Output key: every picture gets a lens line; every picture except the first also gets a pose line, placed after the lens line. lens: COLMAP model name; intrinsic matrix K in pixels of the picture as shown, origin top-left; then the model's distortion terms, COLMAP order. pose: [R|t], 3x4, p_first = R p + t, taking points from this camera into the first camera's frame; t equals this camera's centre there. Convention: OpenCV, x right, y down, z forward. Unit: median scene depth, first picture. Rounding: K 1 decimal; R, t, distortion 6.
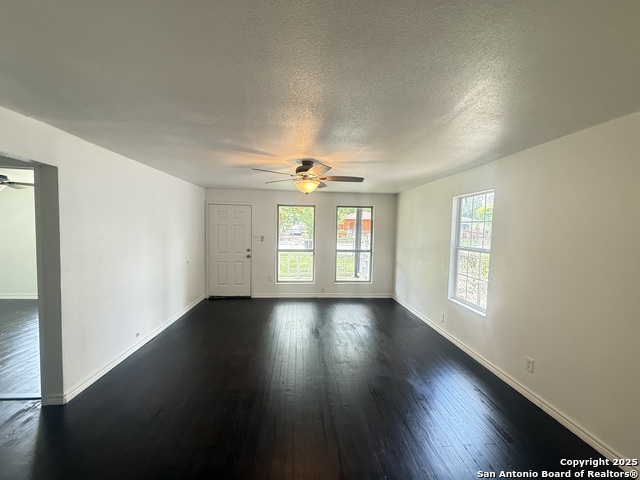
lens RADIAL K [[255.5, 0, 320.0], [0, 255.5, 240.0], [0, 0, 1]] dist [0.000951, 0.000044]
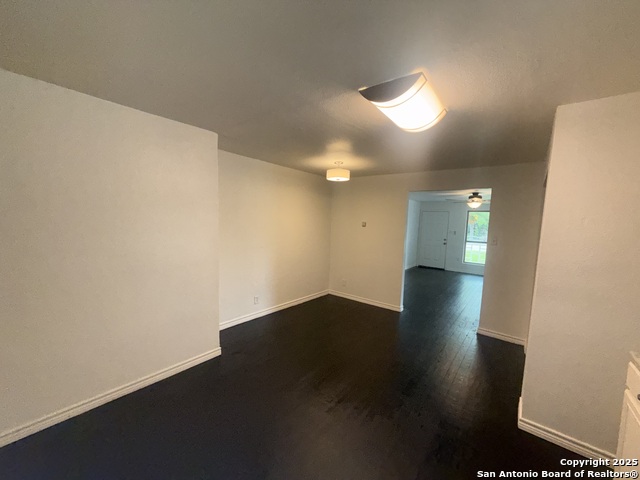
lens RADIAL K [[255.5, 0, 320.0], [0, 255.5, 240.0], [0, 0, 1]] dist [0.000951, 0.000044]
pose [[0.724212, 0.064651, -0.686540, 0.254082], [-0.062406, 0.997655, 0.028118, 0.045534], [0.686748, 0.022481, 0.726548, -0.706151]]
